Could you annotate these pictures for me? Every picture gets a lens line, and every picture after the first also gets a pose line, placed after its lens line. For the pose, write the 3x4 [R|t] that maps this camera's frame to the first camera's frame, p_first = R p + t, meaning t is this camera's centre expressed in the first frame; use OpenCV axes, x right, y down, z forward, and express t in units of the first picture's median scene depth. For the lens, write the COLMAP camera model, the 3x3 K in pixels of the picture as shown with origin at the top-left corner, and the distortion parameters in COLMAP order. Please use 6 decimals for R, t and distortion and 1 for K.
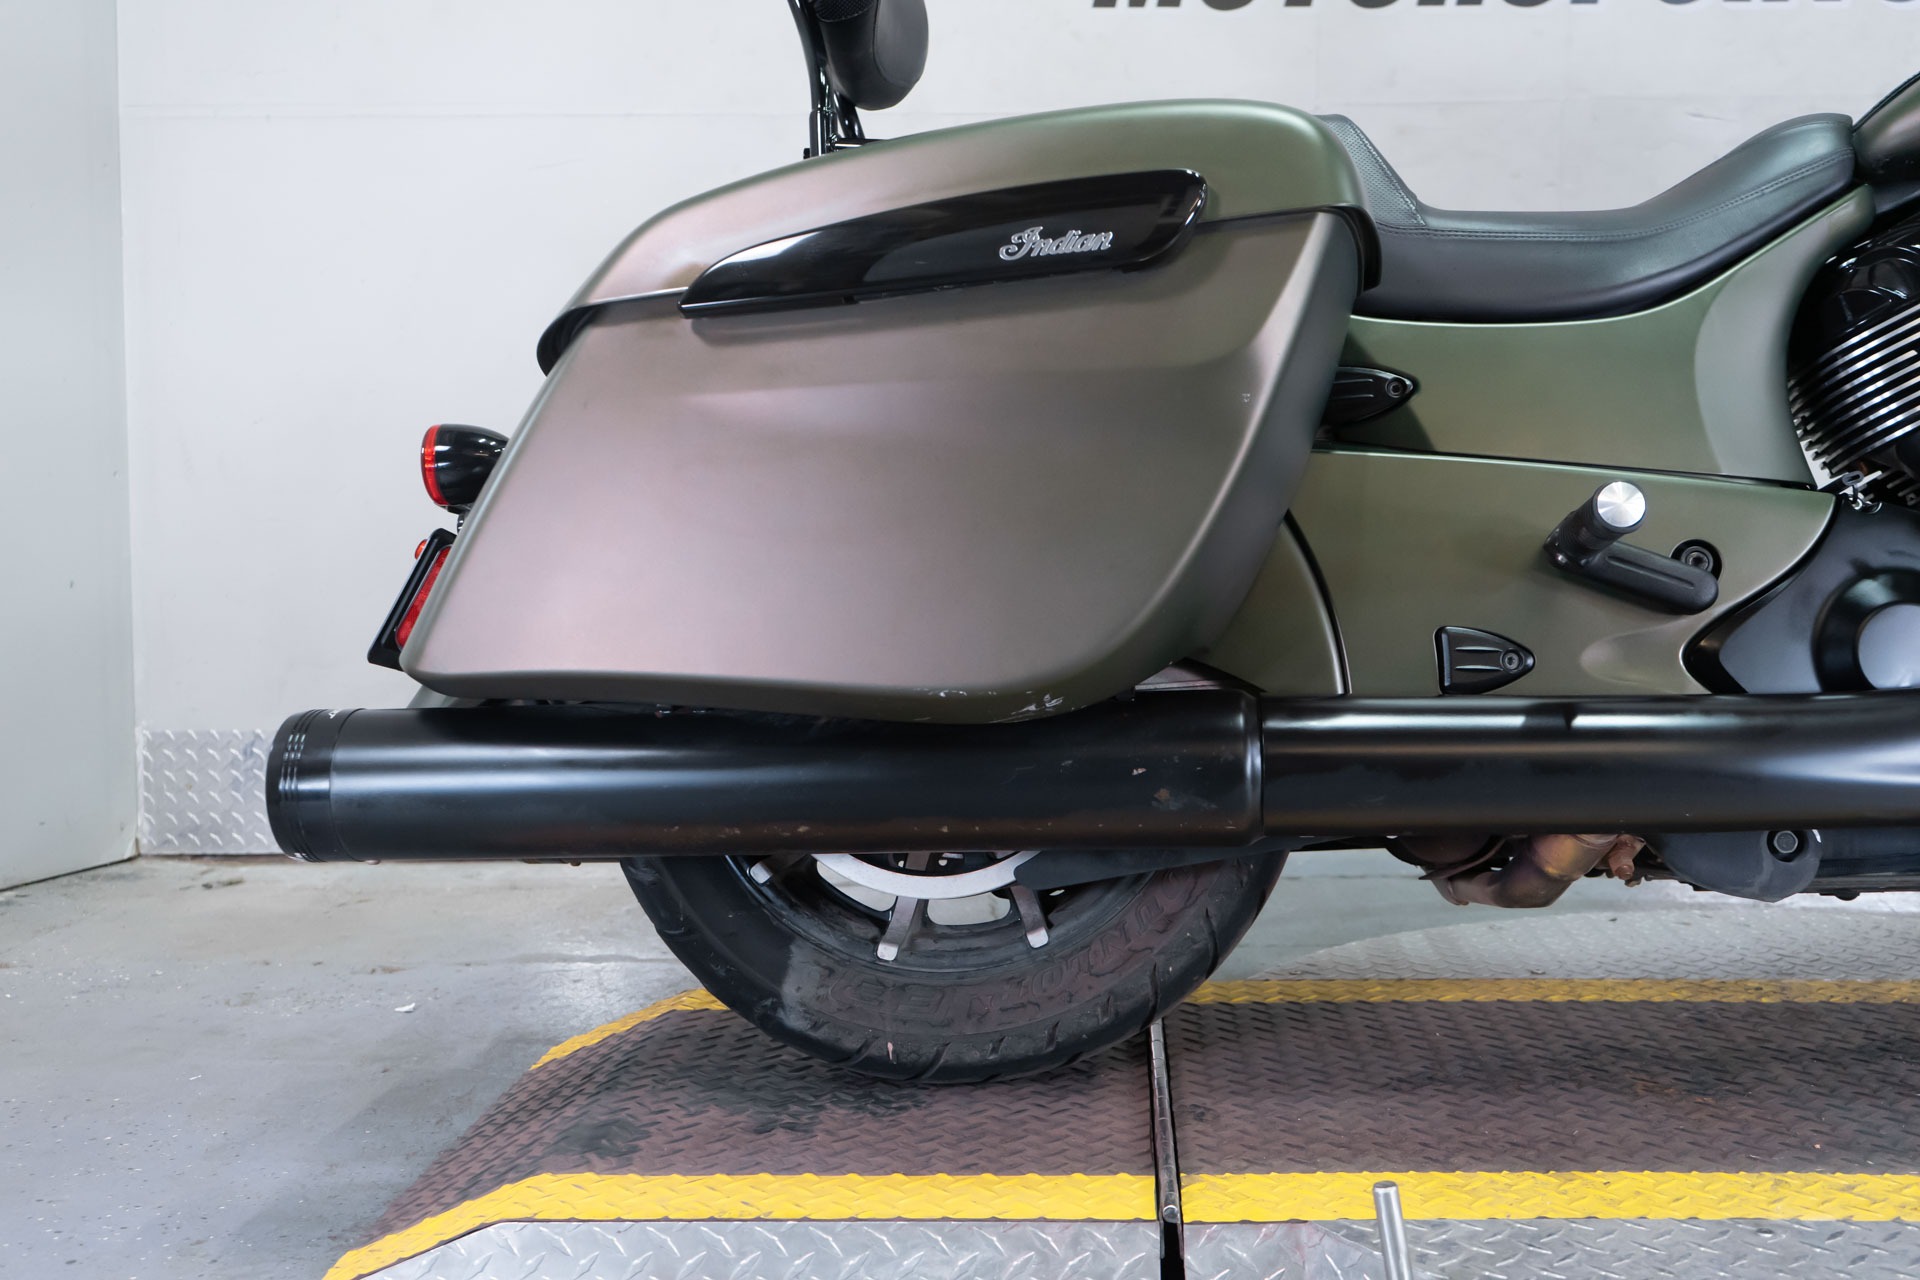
lens RADIAL K [[1925.4, 0, 965.2], [0, 1925.4, 686.6], [0, 0, 1]] dist [0.007414, 0.000000]
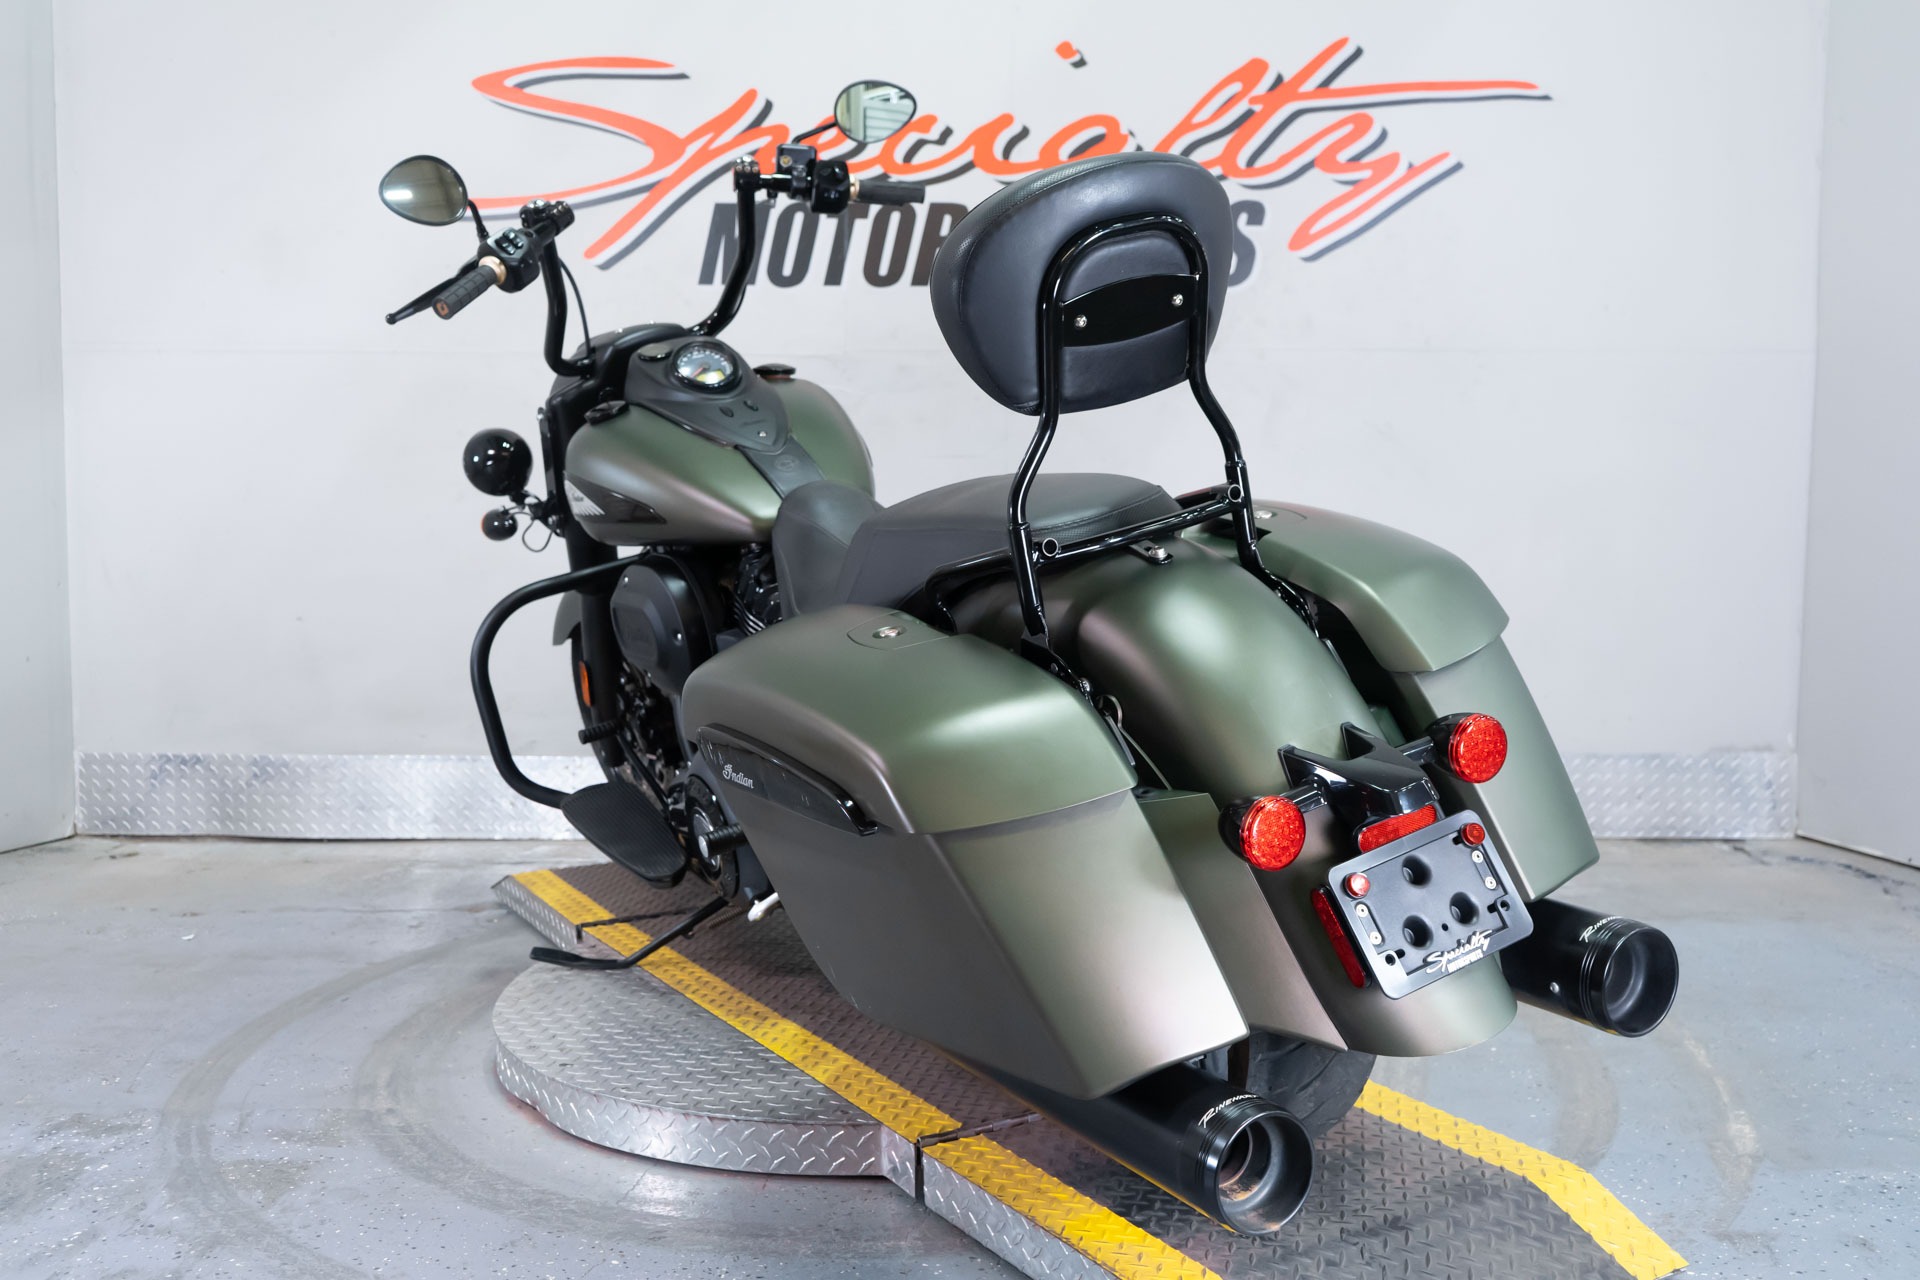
lens RADIAL K [[1814.0, 0, 969.2], [0, 1814.0, 652.5], [0, 0, 1]] dist [0.007427, 0.000000]
pose [[0.999689, 0.009200, -0.023176, 0.612081], [-0.009002, 0.999922, 0.008635, -0.149459], [0.023254, -0.008424, 0.999694, -0.821347]]
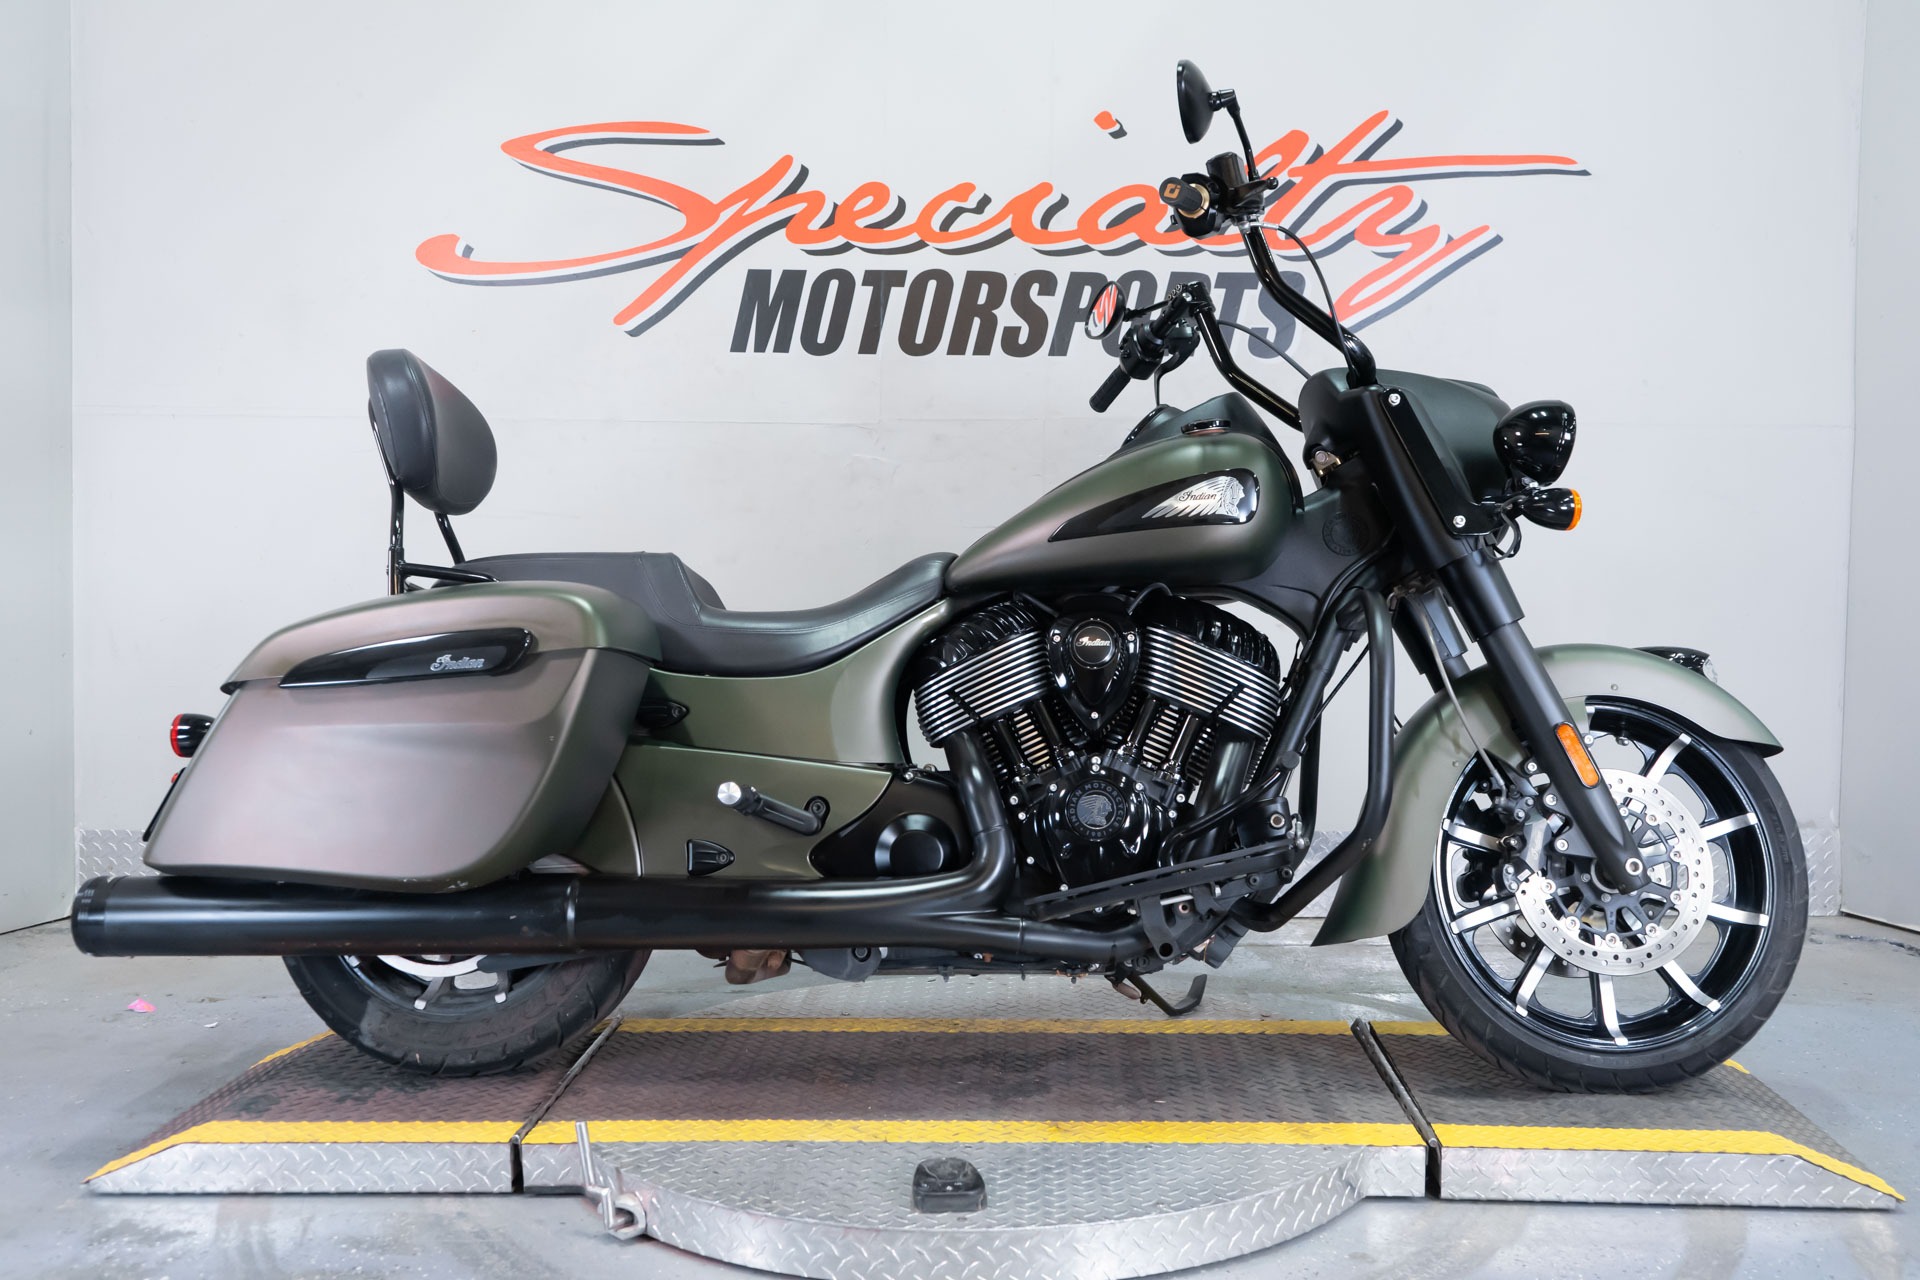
lens RADIAL K [[1814.0, 0, 973.9], [0, 1814.0, 653.7], [0, 0, 1]] dist [0.007427, 0.000000]
pose [[0.999918, 0.010625, 0.007154, 0.479873], [-0.010421, 0.999552, -0.028054, -0.157652], [-0.007449, 0.027977, 0.999581, -0.769114]]
